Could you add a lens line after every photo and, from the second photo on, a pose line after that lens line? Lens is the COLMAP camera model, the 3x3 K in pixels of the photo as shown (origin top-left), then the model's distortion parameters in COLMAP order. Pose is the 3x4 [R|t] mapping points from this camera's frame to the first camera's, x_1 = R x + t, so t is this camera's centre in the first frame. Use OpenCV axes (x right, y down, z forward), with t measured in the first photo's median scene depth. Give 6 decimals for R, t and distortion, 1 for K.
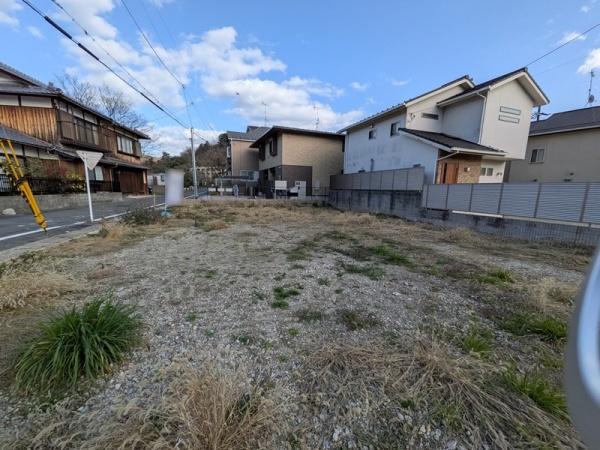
lens RADIAL K [[234.2, 0, 299.3], [0, 234.2, 224.1], [0, 0, 1]] dist [0.002696, -0.000503]
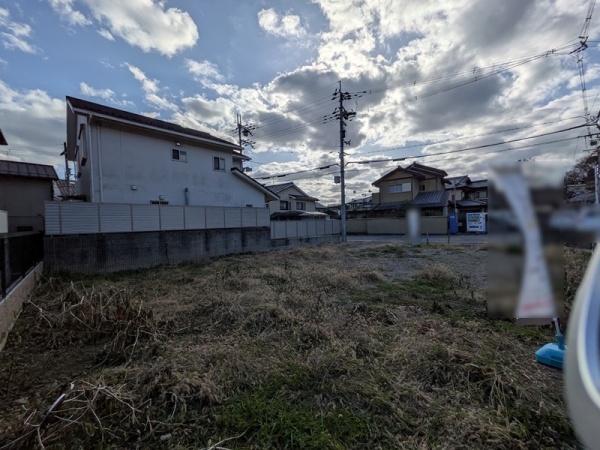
lens RADIAL K [[234.2, 0, 299.3], [0, 234.2, 224.1], [0, 0, 1]] dist [0.002696, -0.000503]
pose [[-0.414364, -0.010796, 0.910047, -0.634760], [0.157521, 0.983988, 0.083396, -0.211944], [-0.896376, 0.177908, -0.406029, 1.232341]]
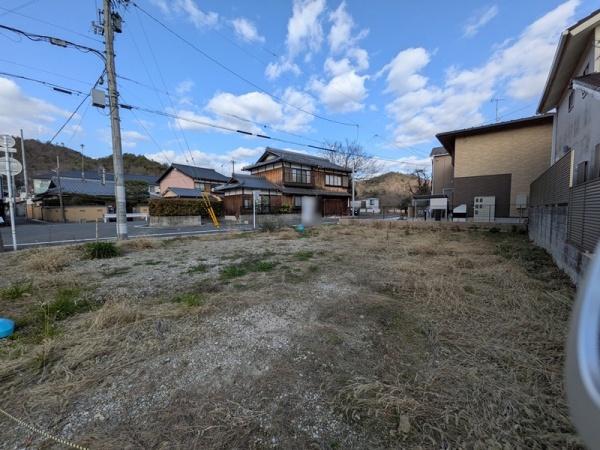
lens RADIAL K [[234.7, 0, 298.9], [0, 234.7, 228.5], [0, 0, 1]] dist [0.000753, -0.000466]
pose [[0.470419, 0.050155, -0.881017, 0.604511], [-0.120153, 0.992726, -0.007641, -0.027968], [0.874225, 0.109452, 0.473023, 0.311050]]
